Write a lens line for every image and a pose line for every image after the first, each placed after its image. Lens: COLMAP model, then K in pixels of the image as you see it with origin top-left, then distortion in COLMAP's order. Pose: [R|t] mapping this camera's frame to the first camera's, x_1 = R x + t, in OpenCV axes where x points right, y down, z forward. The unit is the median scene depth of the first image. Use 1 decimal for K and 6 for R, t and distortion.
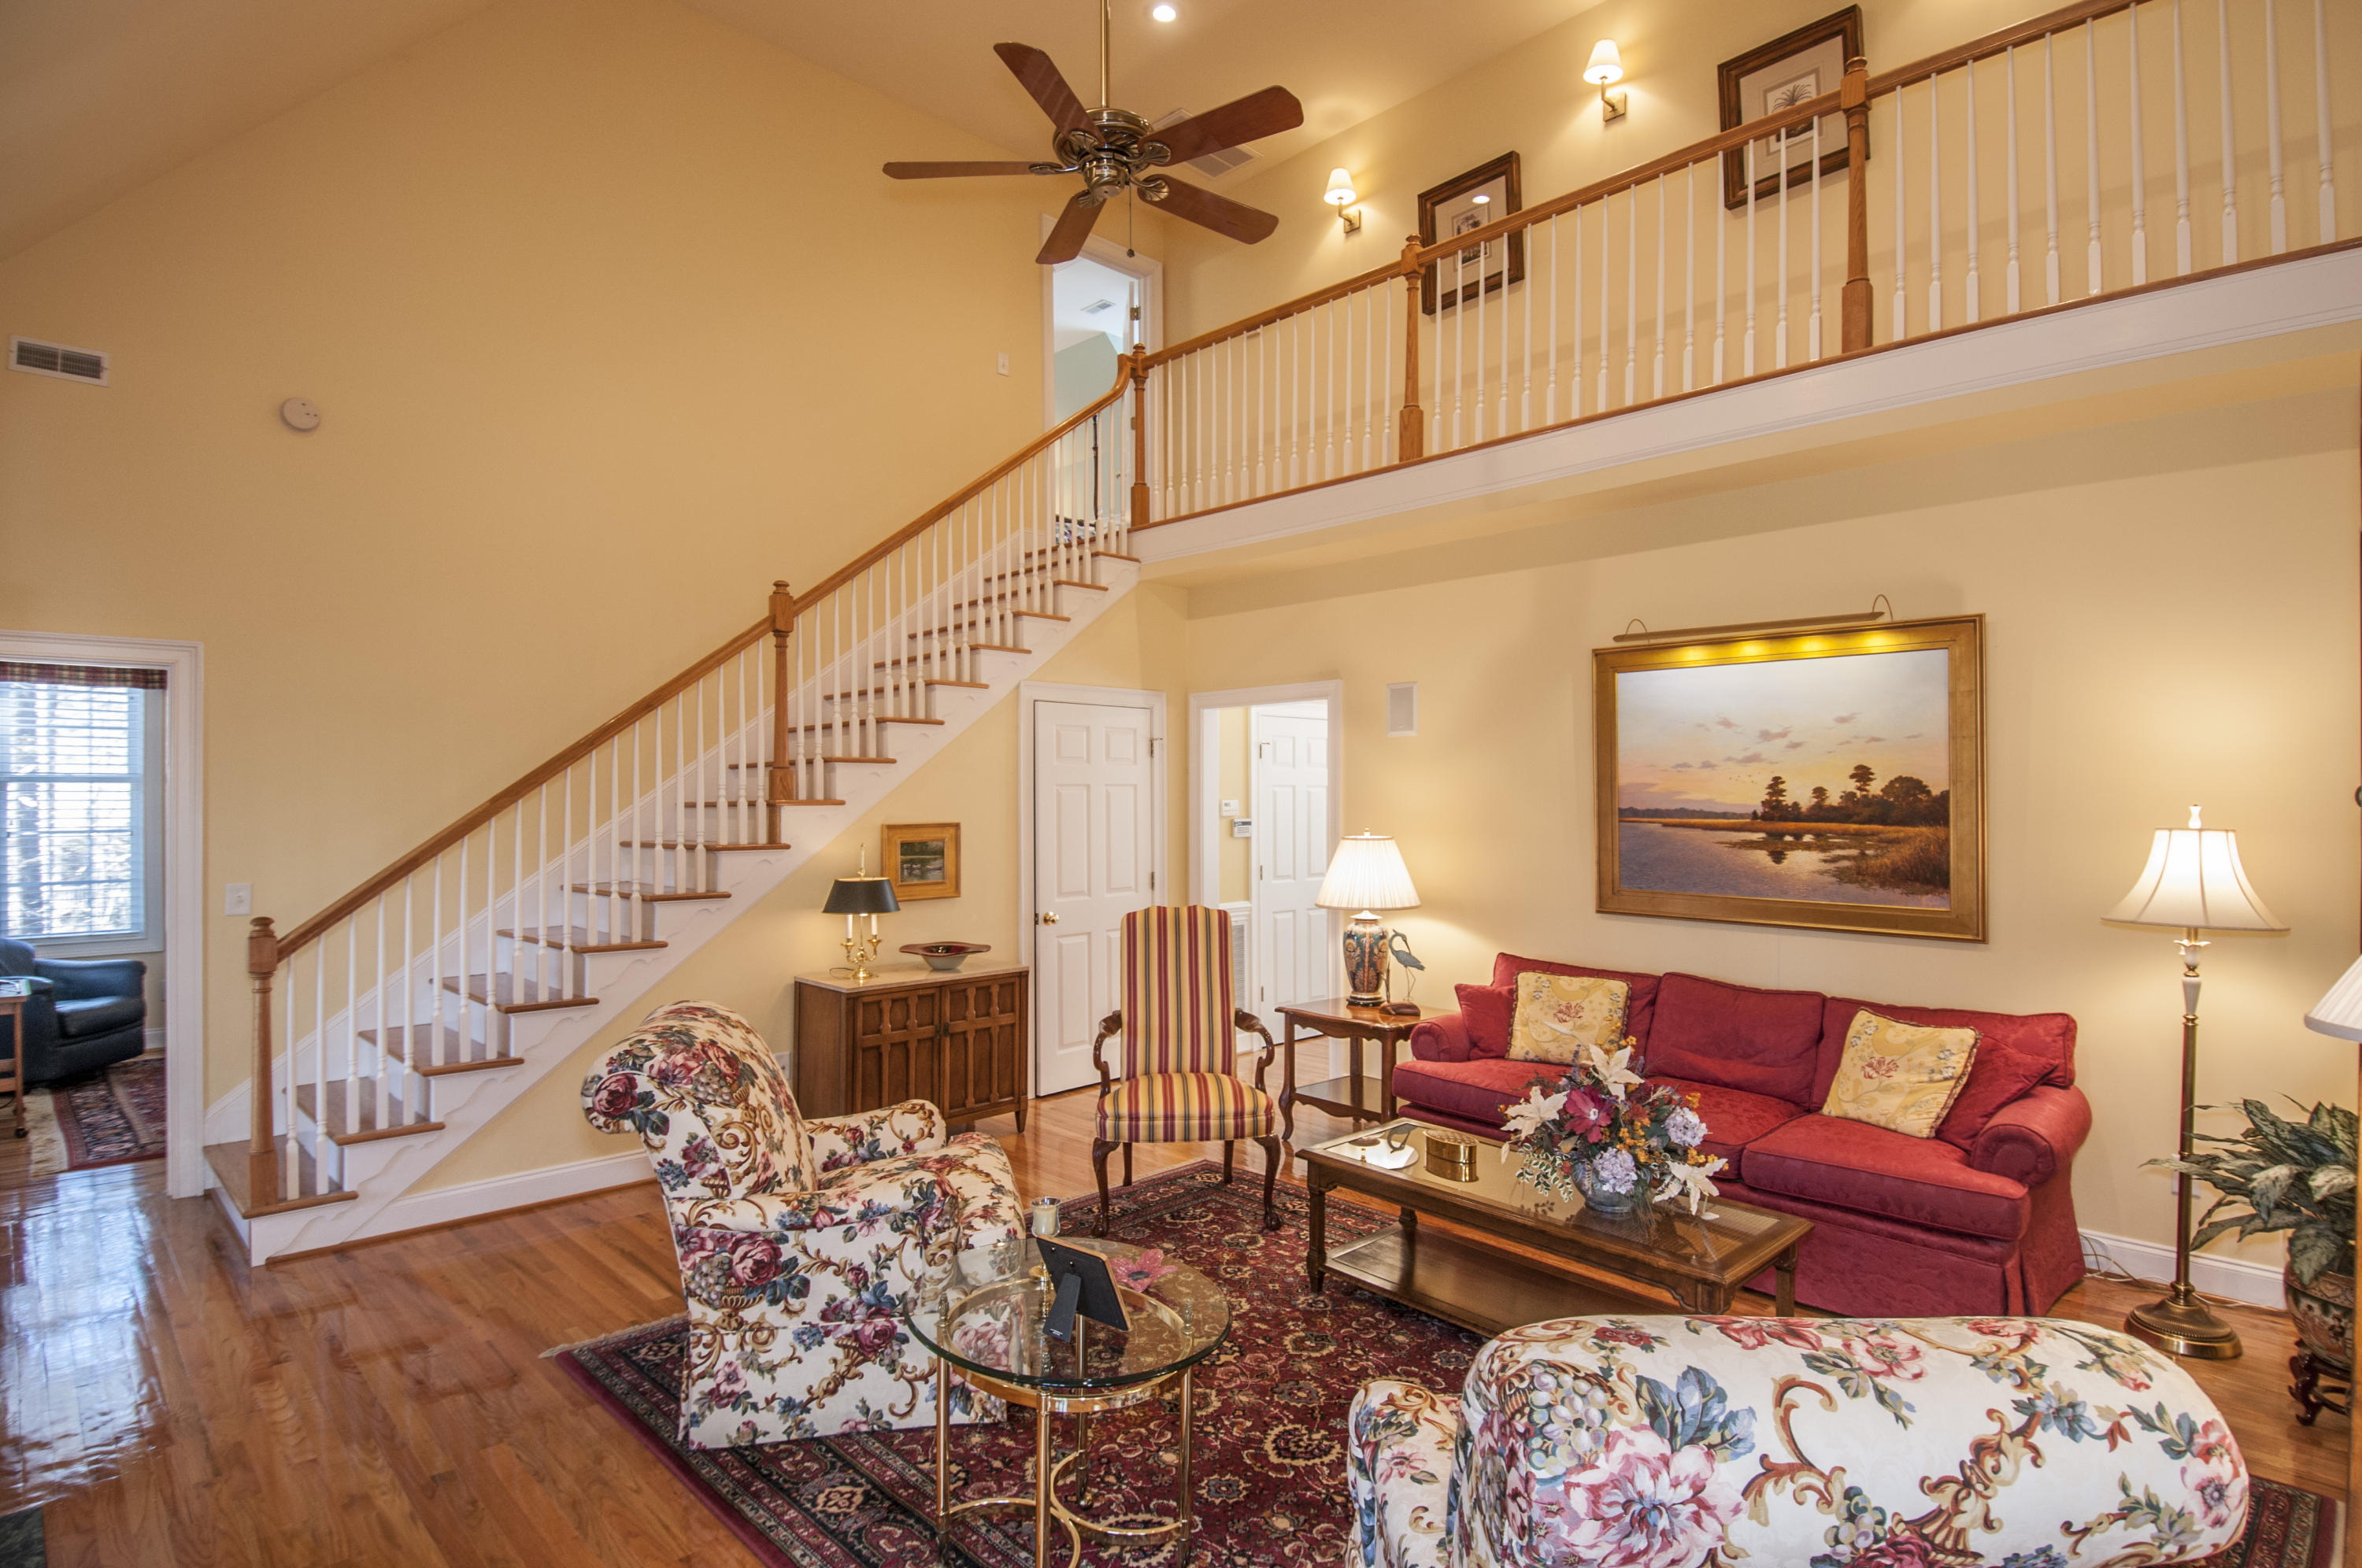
lens RADIAL K [[1211.8, 0, 1196.1], [0, 1211.8, 797.8], [0, 0, 1]] dist [0.005221, -0.013298]
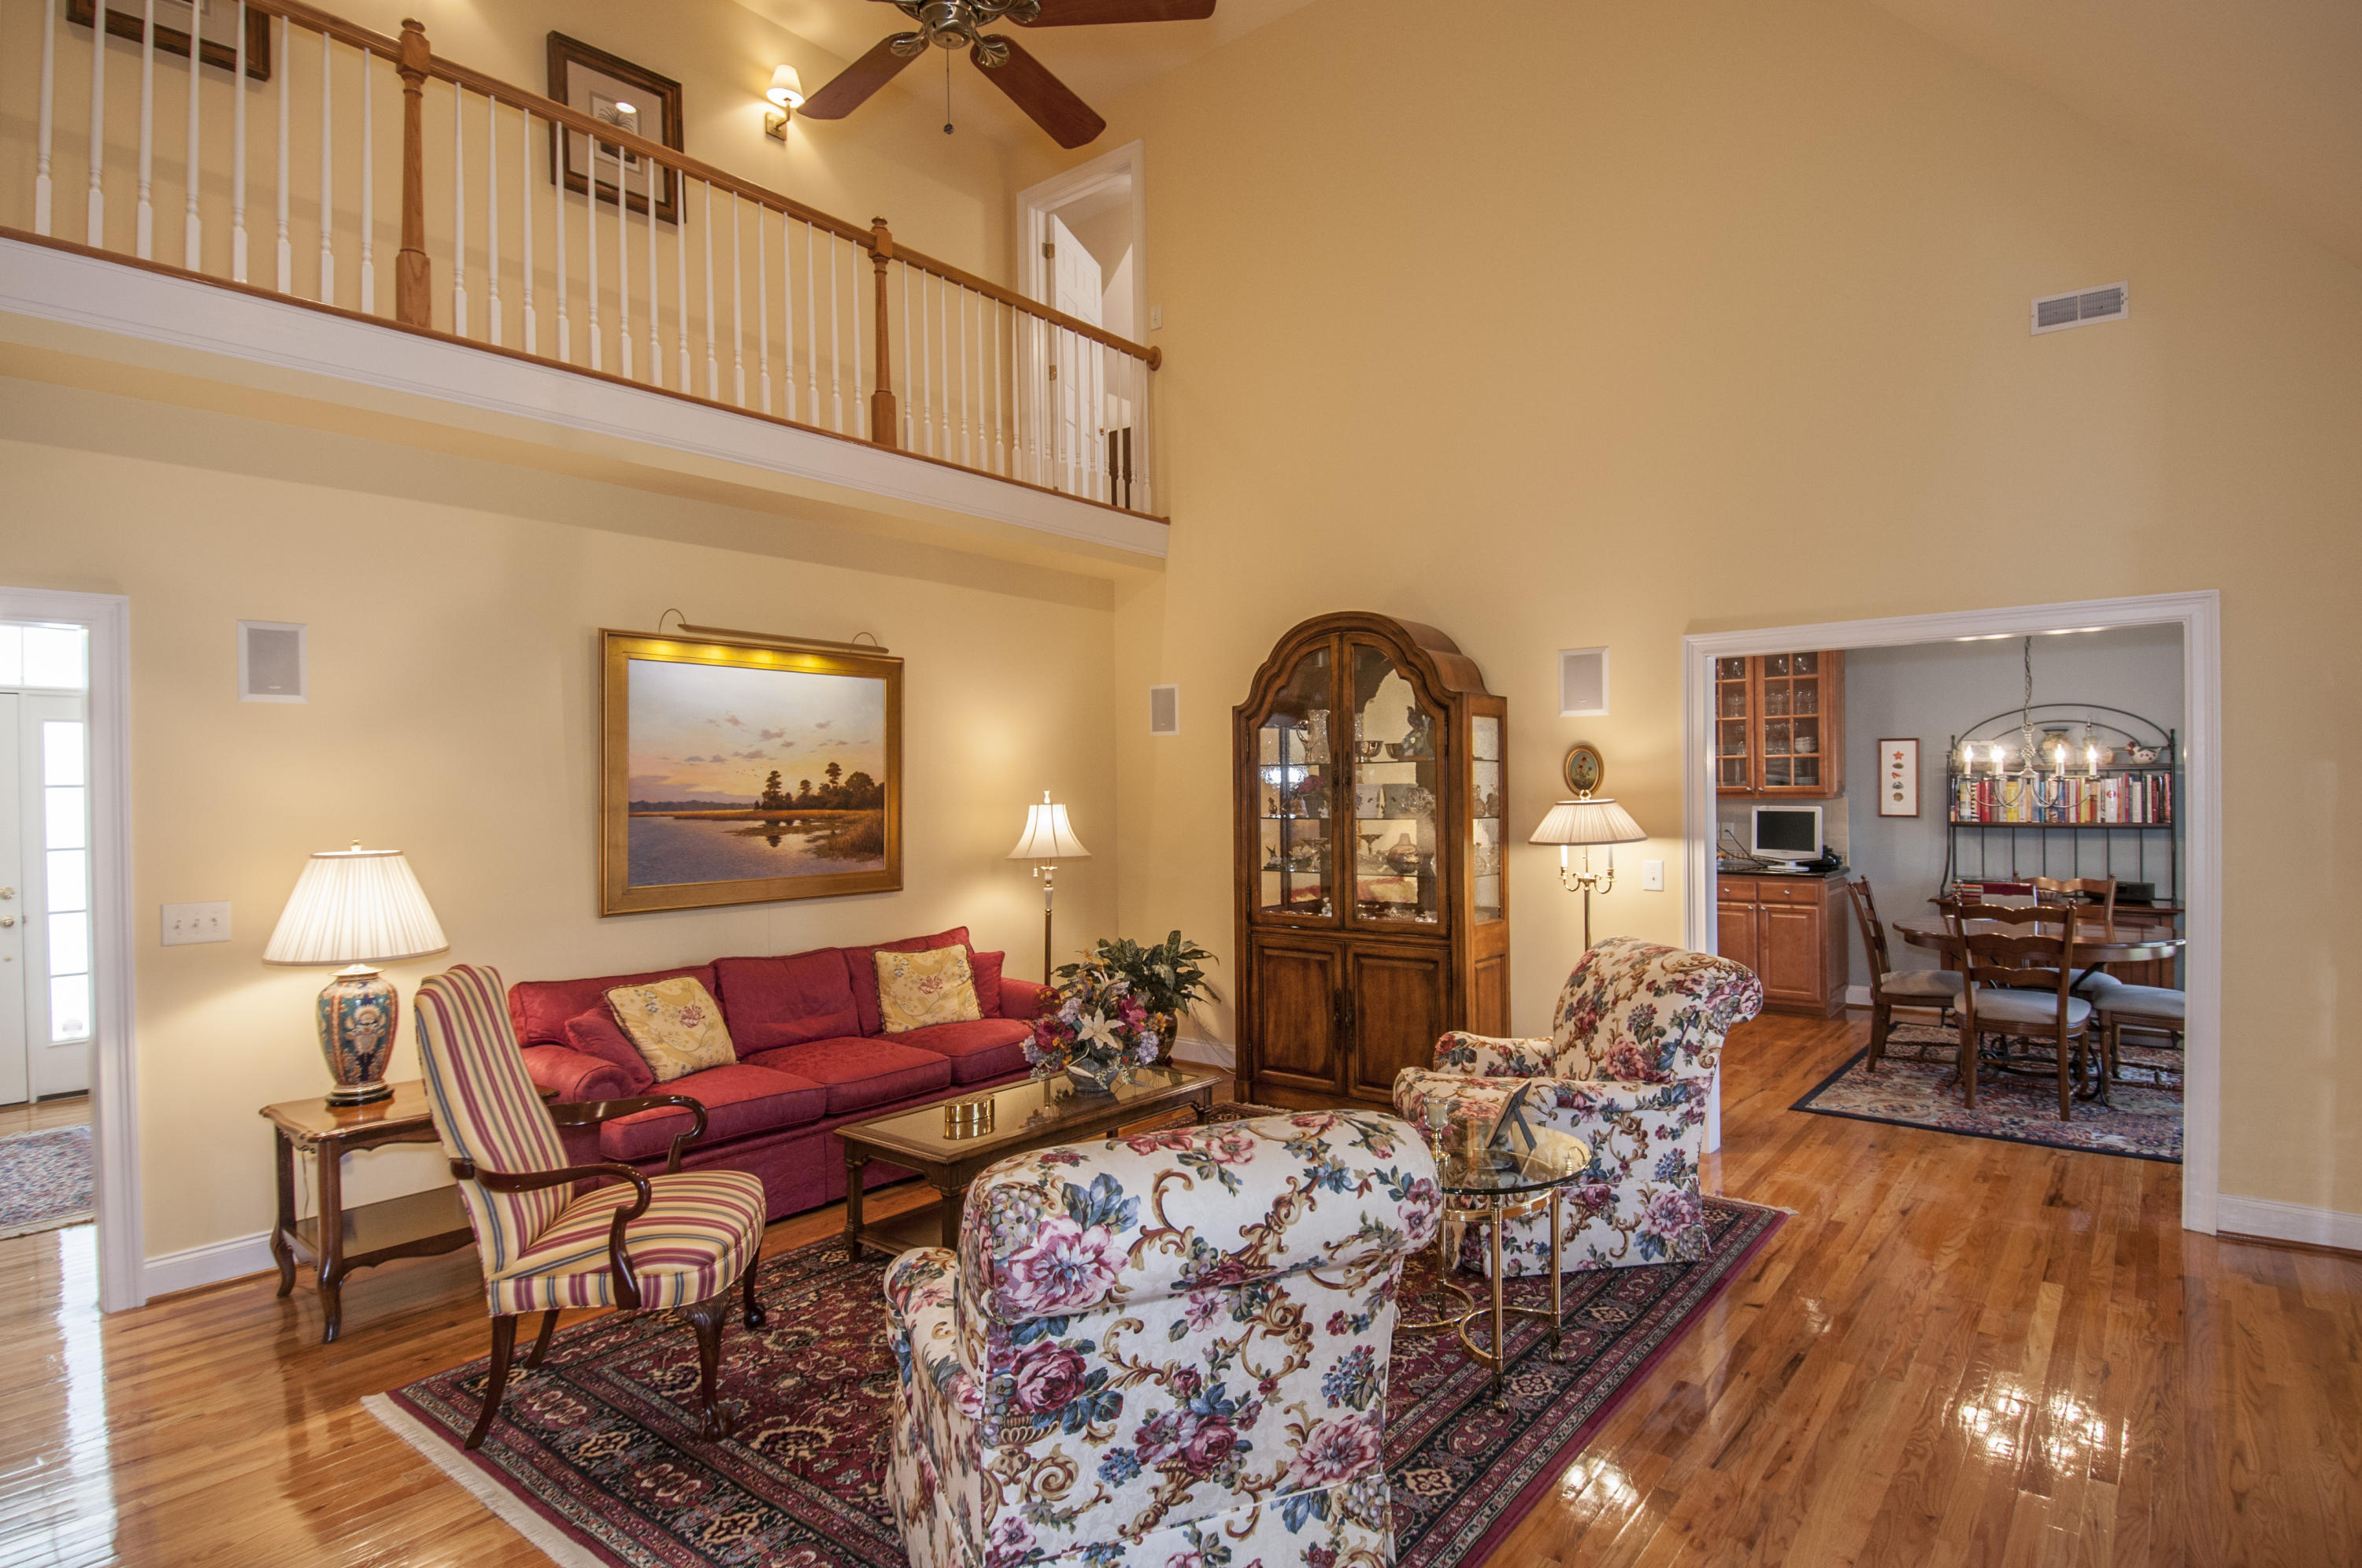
lens RADIAL K [[1211.8, 0, 1183.7], [0, 1211.8, 789.1], [0, 0, 1]] dist [0.005221, -0.013298]
pose [[-0.111101, -0.005494, 0.993794, -0.657508], [0.009290, 0.999935, 0.006567, -0.003896], [-0.993766, 0.009961, -0.111043, 0.693626]]
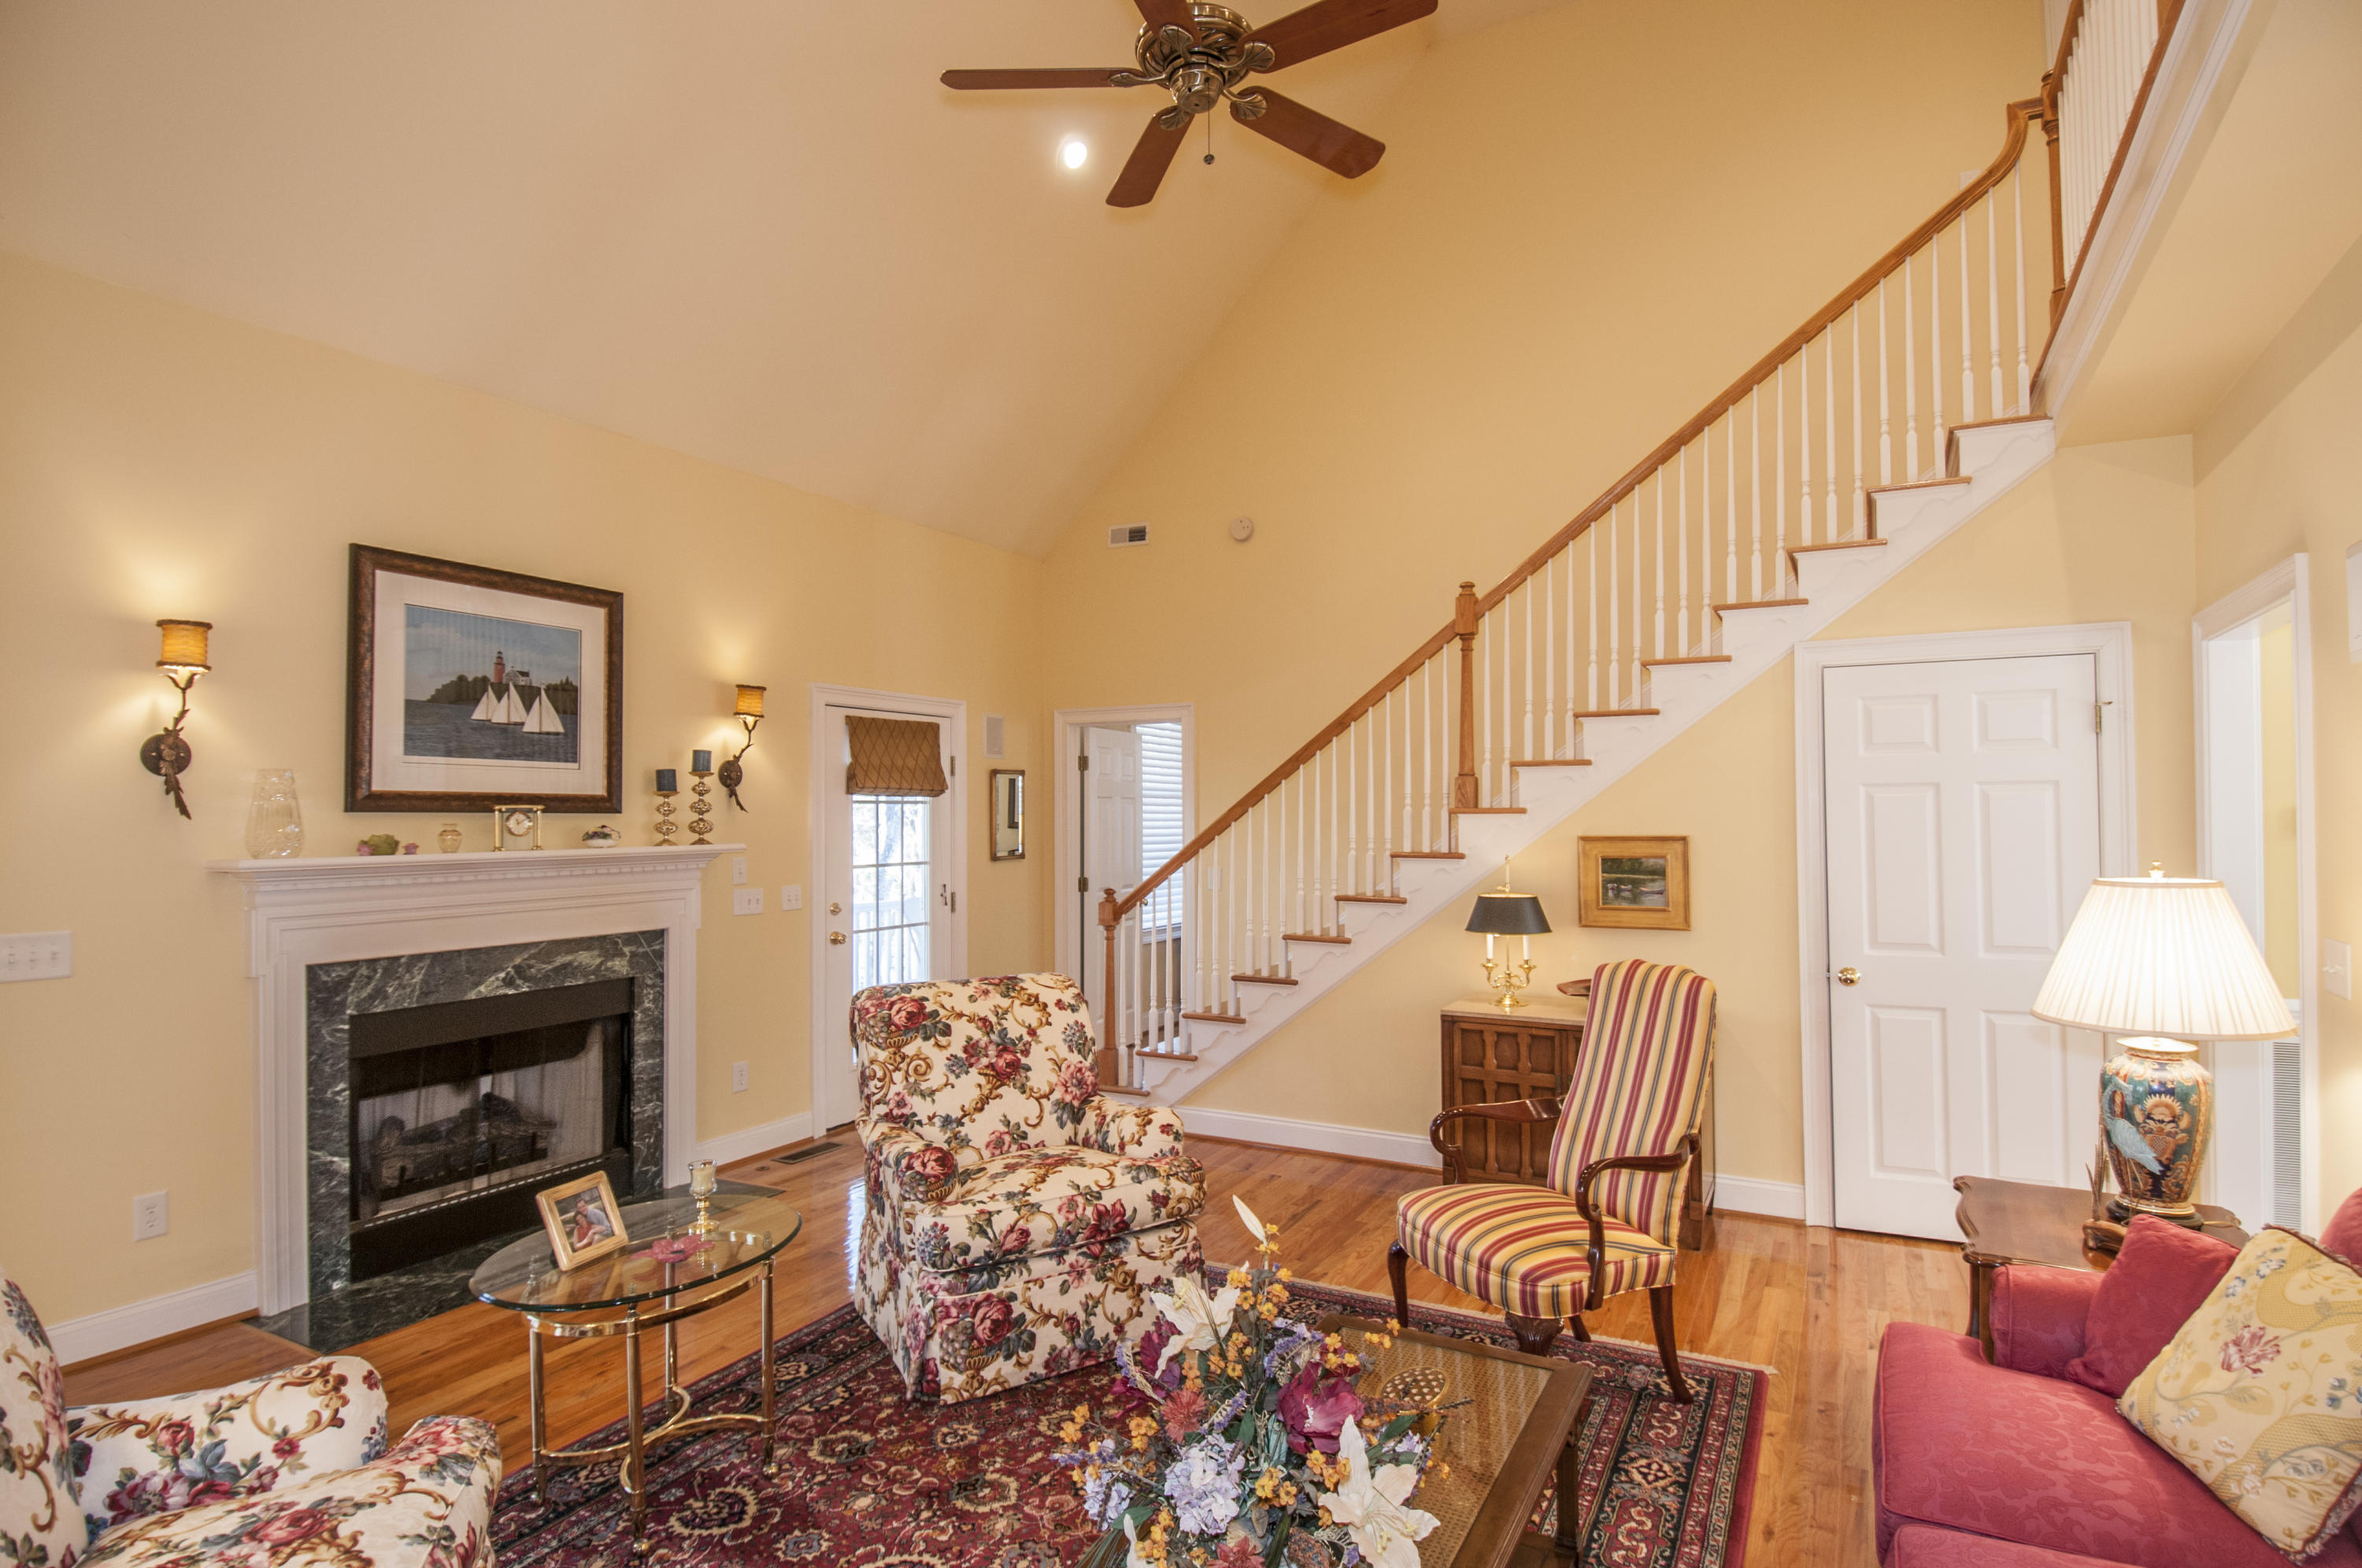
lens RADIAL K [[1211.8, 0, 1178.3], [0, 1211.8, 784.3], [0, 0, 1]] dist [0.005221, -0.013298]
pose [[0.284265, -0.021384, -0.958507, 0.560562], [0.004434, 0.999770, -0.020989, 0.002077], [0.958736, 0.001717, 0.284294, 0.544888]]
